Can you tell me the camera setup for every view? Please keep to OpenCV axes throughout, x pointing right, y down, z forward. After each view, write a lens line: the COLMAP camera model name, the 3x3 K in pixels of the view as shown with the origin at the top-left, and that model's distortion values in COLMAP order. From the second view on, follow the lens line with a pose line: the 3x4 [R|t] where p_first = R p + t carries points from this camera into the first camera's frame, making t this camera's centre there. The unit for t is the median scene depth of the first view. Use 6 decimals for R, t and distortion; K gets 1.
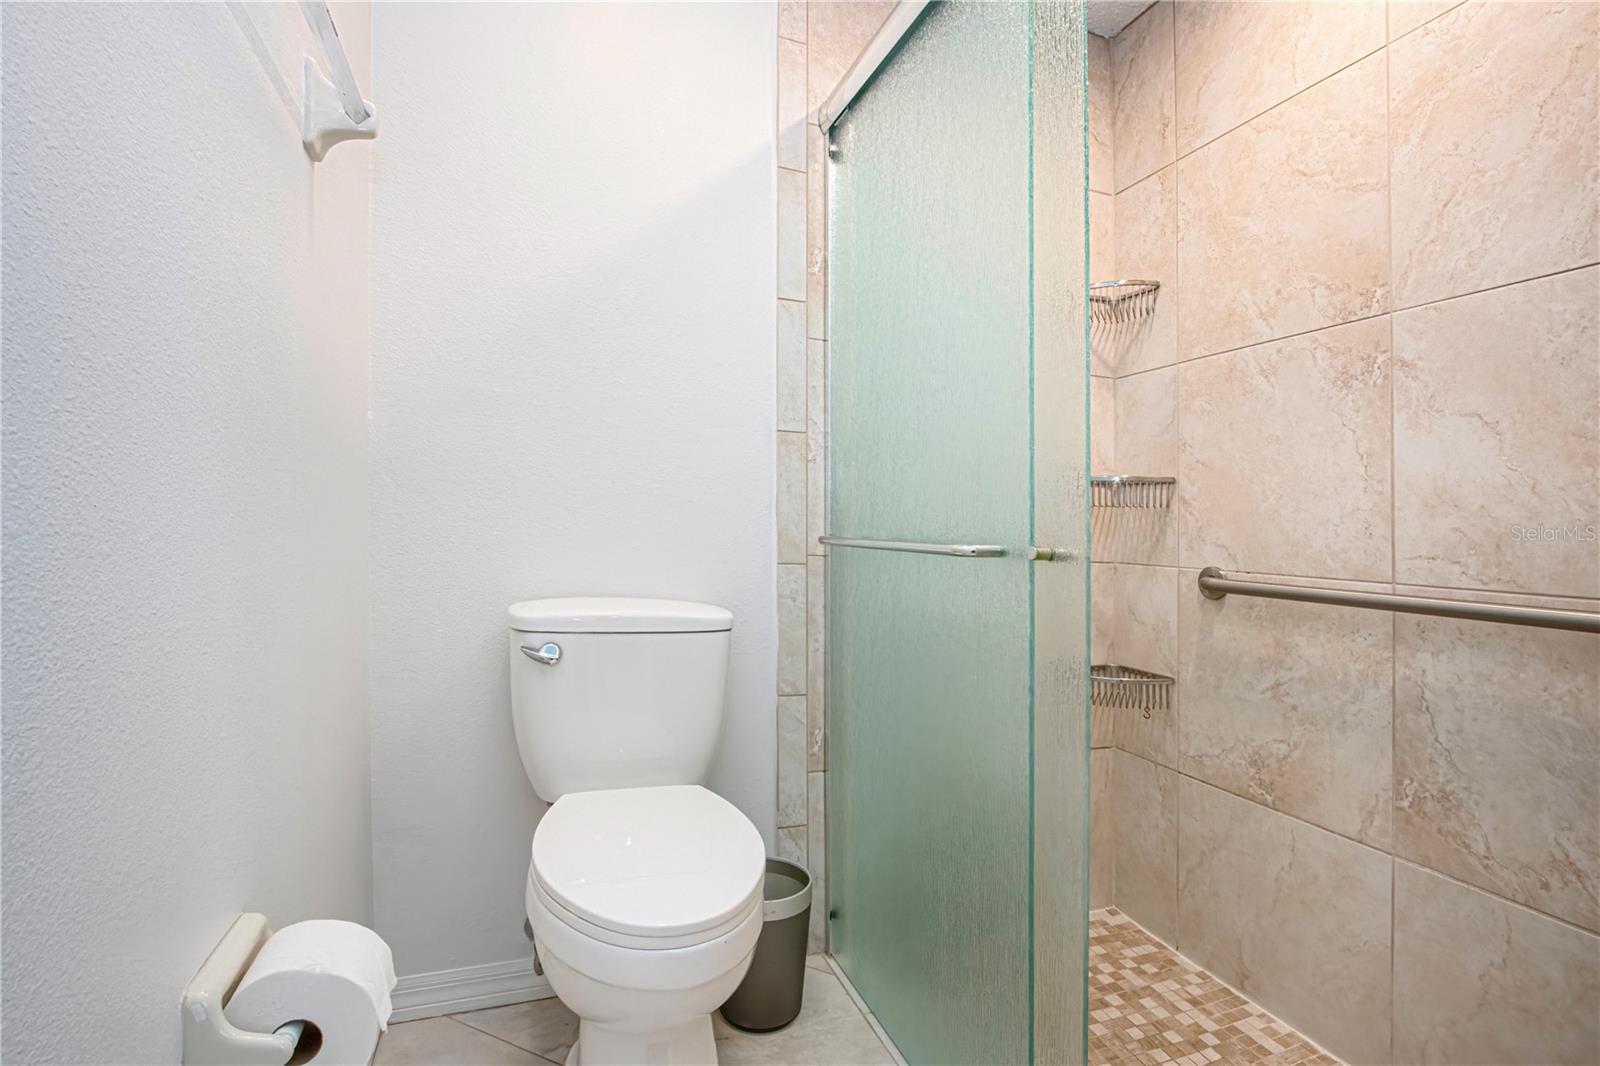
lens RADIAL K [[785.9, 0, 801.6], [0, 785.9, 532.0], [0, 0, 1]] dist [0.000504, 0.000463]
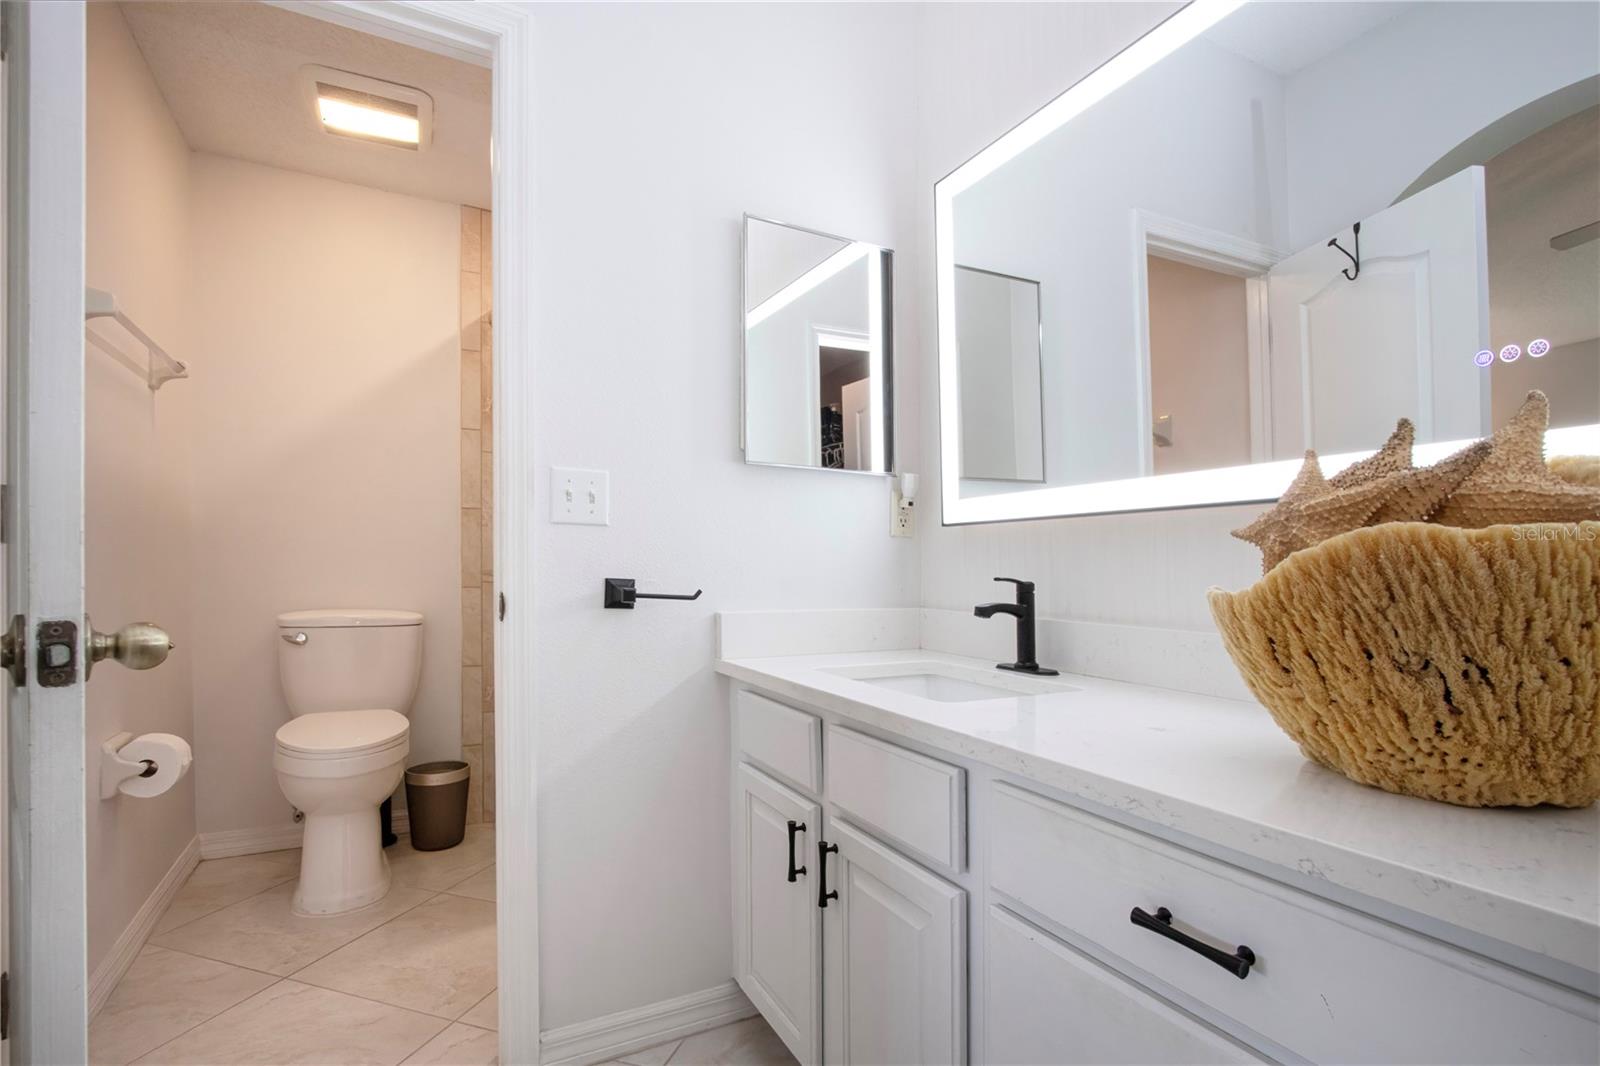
lens RADIAL K [[785.9, 0, 791.7], [0, 785.9, 547.6], [0, 0, 1]] dist [0.000504, 0.000463]
pose [[0.994212, -0.029404, 0.103330, 0.614074], [0.032287, 0.999132, -0.026337, 0.027465], [-0.102465, 0.029521, 0.994298, -0.909432]]
